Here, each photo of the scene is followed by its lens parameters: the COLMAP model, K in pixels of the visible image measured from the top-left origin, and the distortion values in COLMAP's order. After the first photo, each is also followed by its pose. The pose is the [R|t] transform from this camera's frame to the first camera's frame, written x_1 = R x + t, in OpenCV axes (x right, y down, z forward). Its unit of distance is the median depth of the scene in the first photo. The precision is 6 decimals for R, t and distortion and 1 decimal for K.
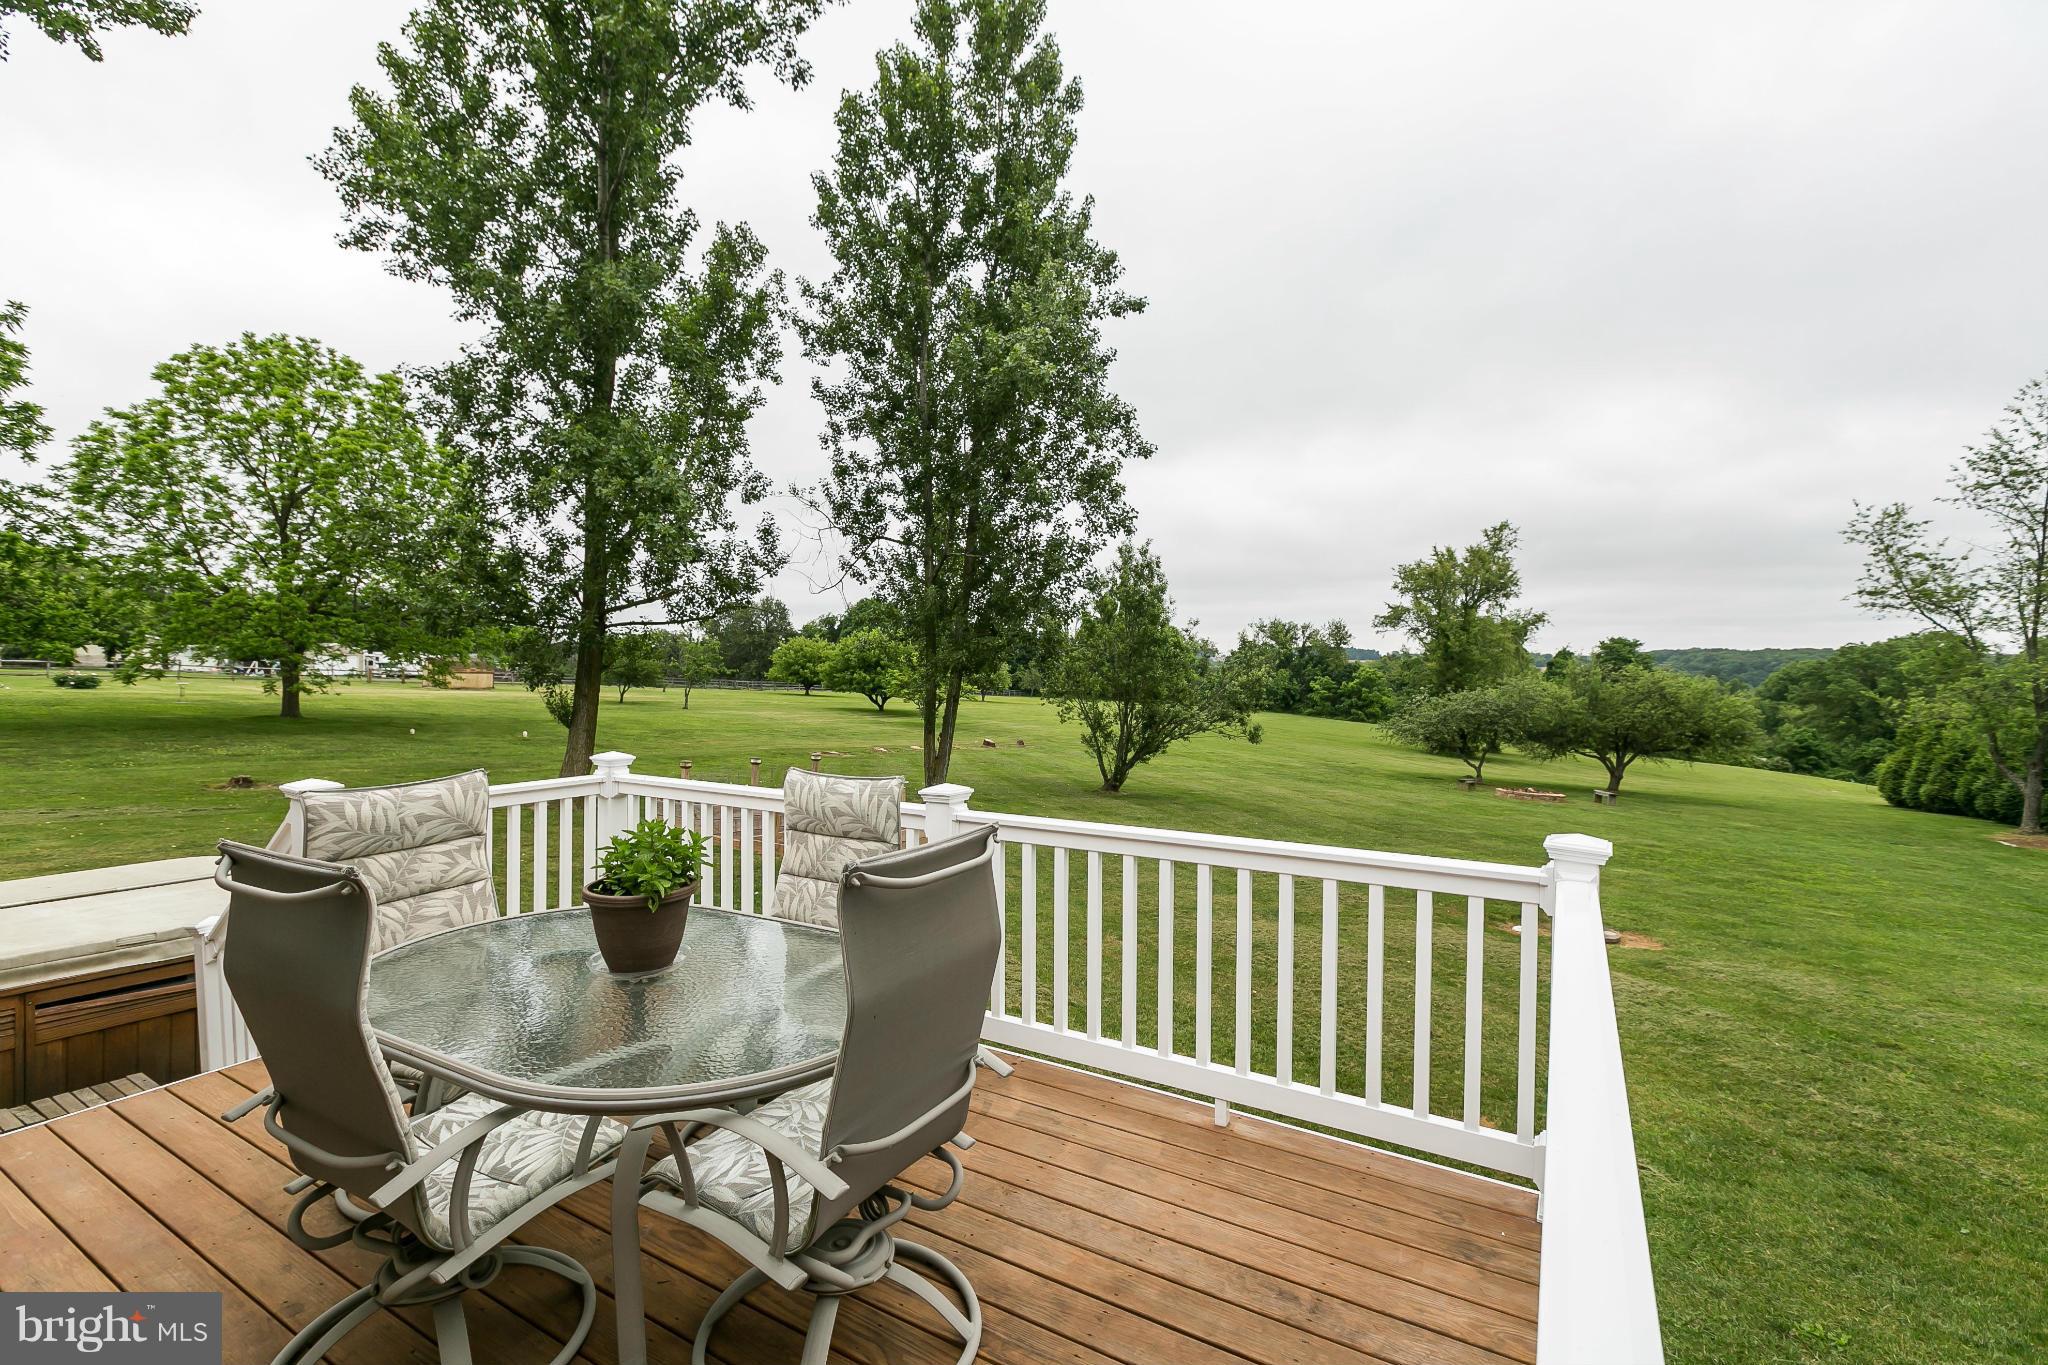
lens RADIAL K [[906.9, 0, 1015.5], [0, 906.9, 683.5], [0, 0, 1]] dist [0.002868, -0.001368]
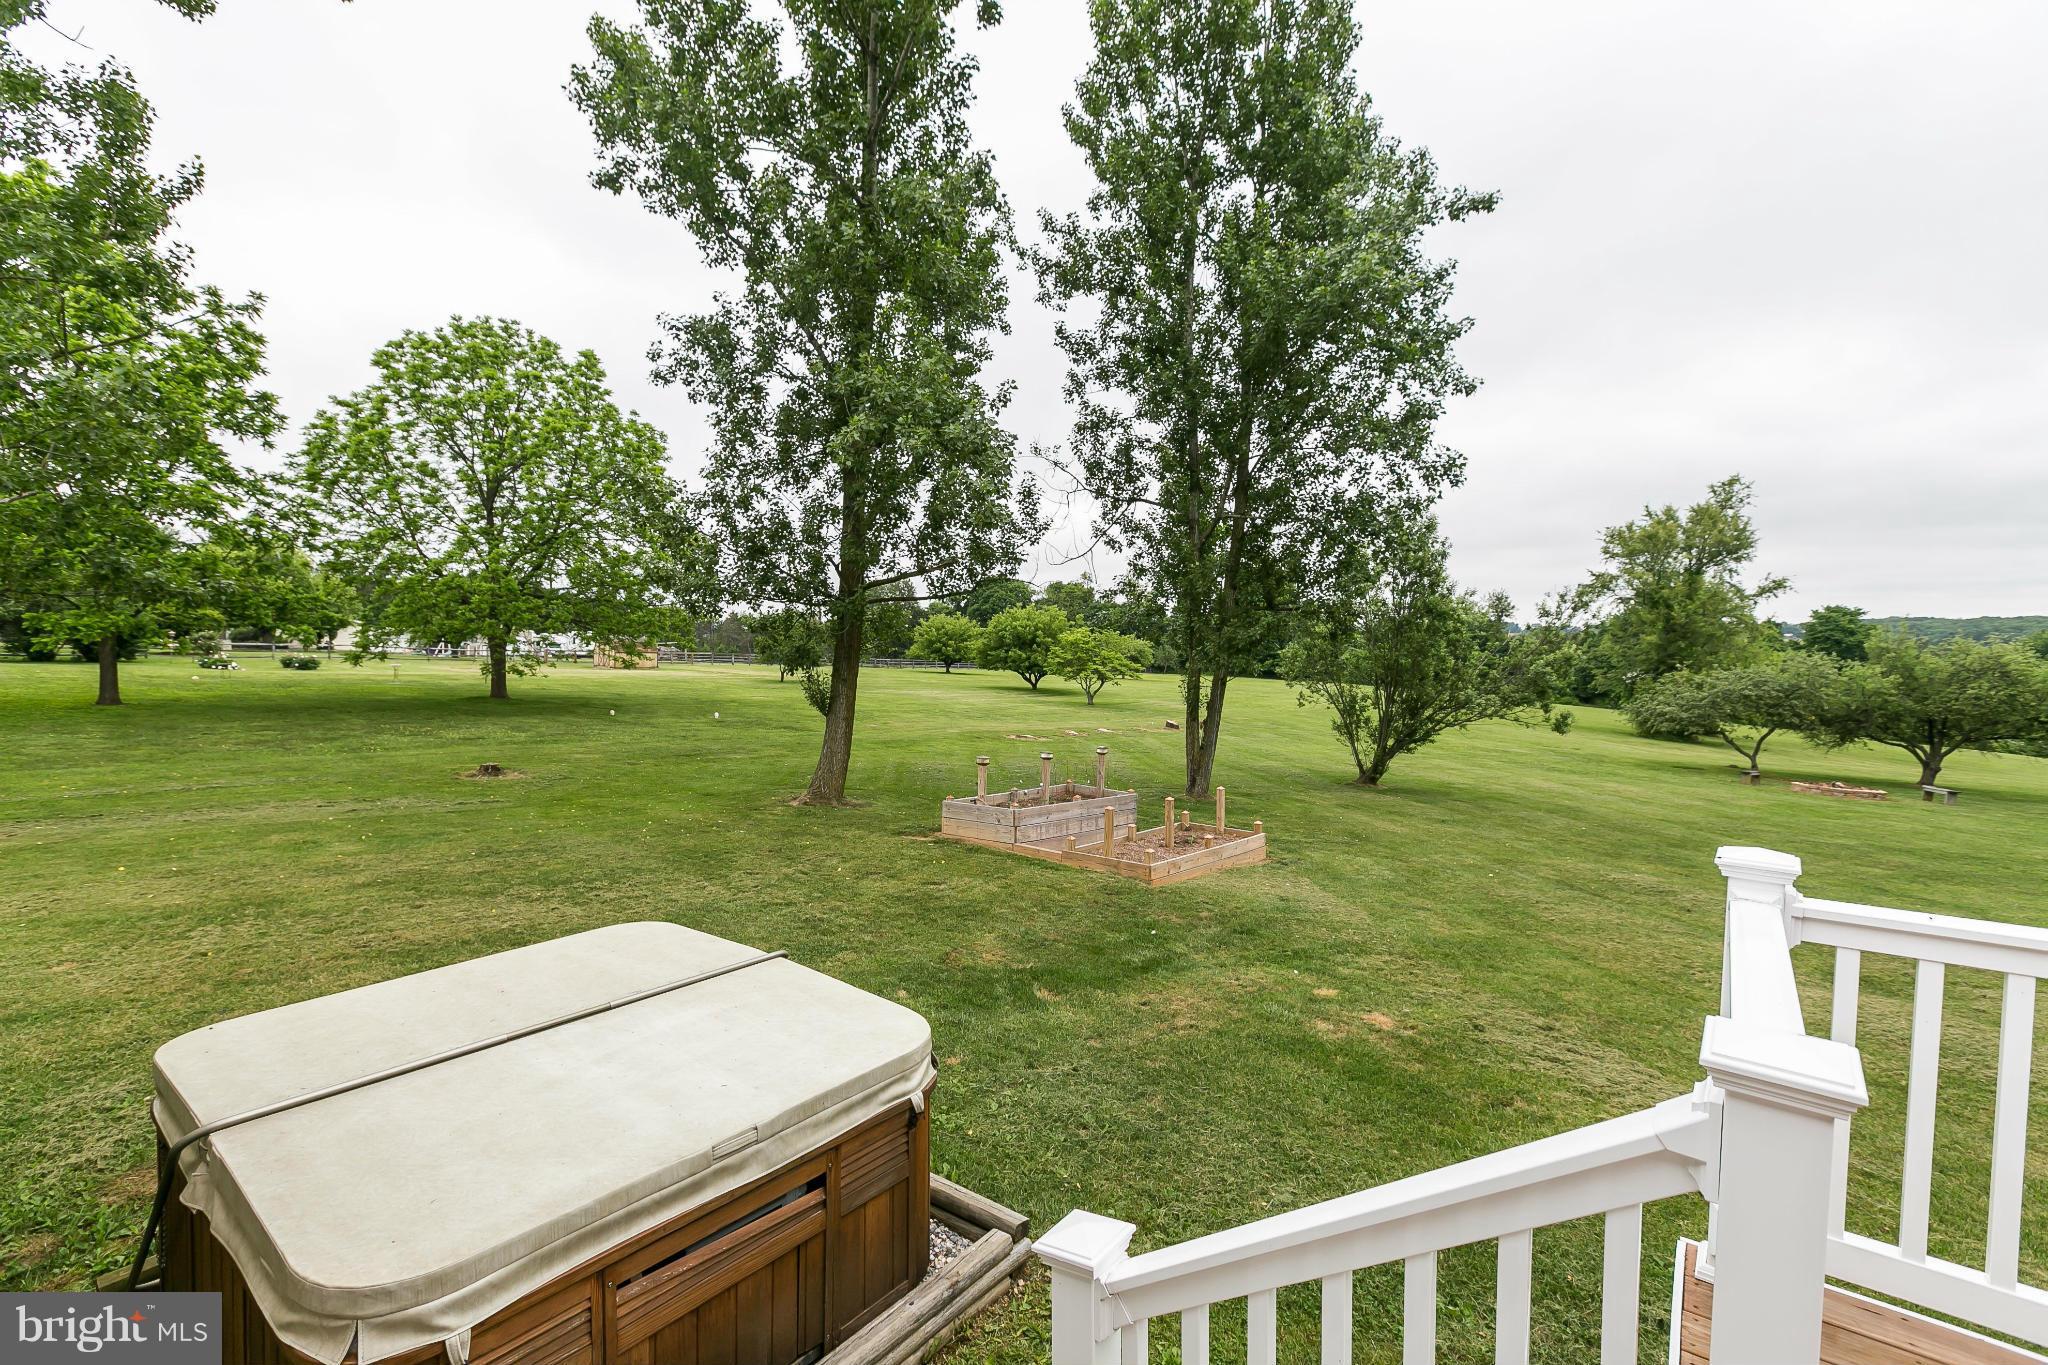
lens RADIAL K [[906.9, 0, 1013.6], [0, 906.9, 685.1], [0, 0, 1]] dist [0.002868, -0.001368]
pose [[0.992285, -0.000633, -0.123974, -0.138043], [0.004064, 0.999616, 0.027425, -0.004272], [0.123909, -0.027718, 0.991906, 0.088628]]
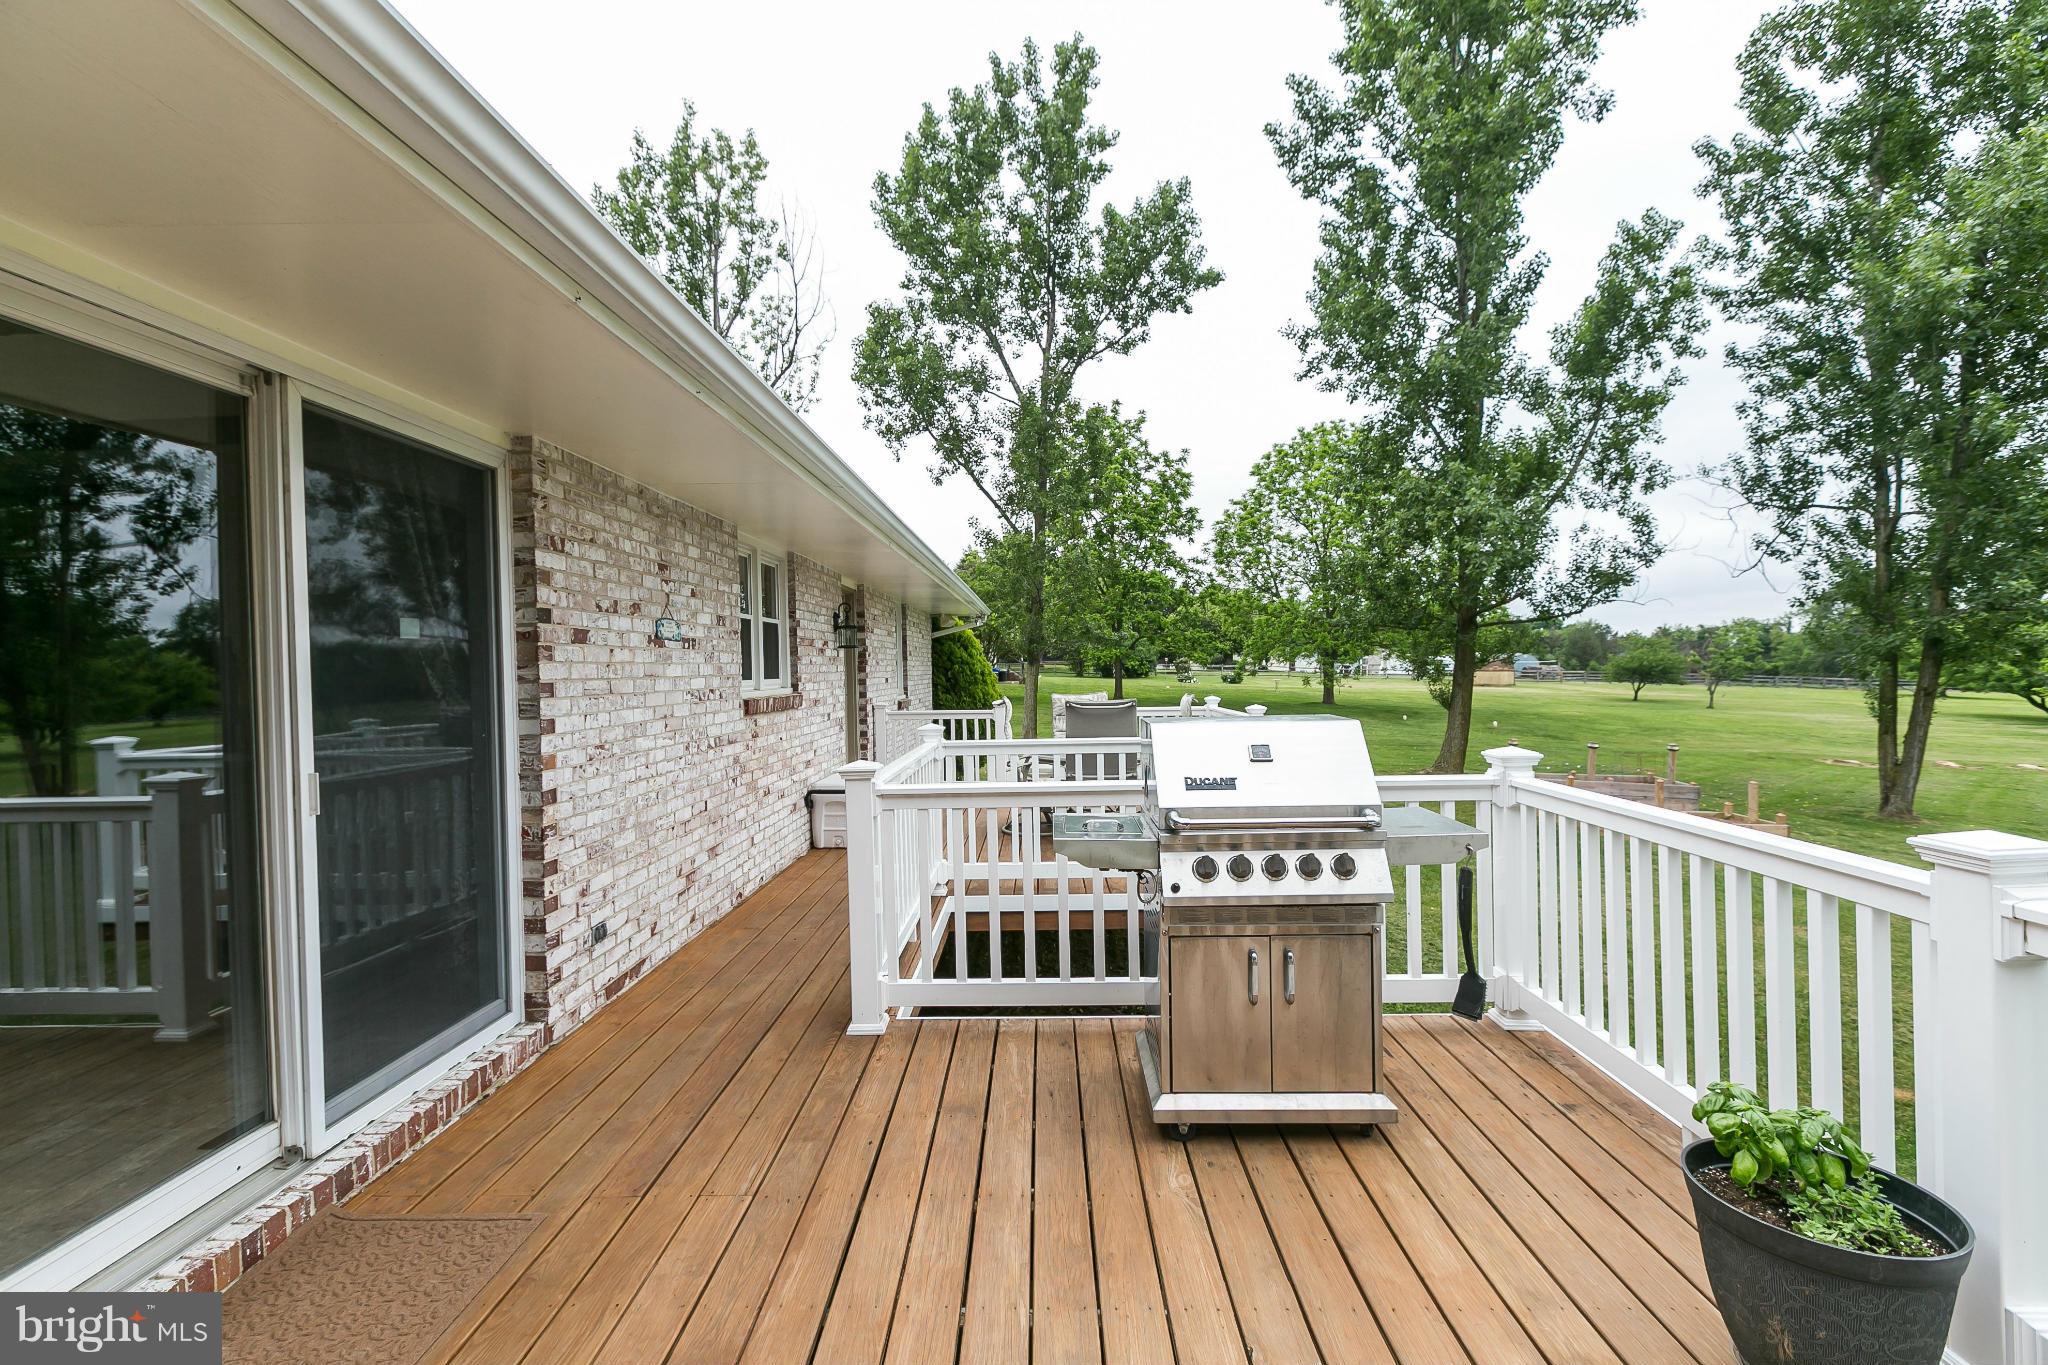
lens RADIAL K [[906.9, 0, 1017.4], [0, 906.9, 684.7], [0, 0, 1]] dist [0.002868, -0.001368]
pose [[0.483511, 0.002903, -0.875334, 0.212749], [-0.001117, 0.999996, 0.002700, 0.007125], [0.875338, -0.000327, 0.483512, -0.072944]]
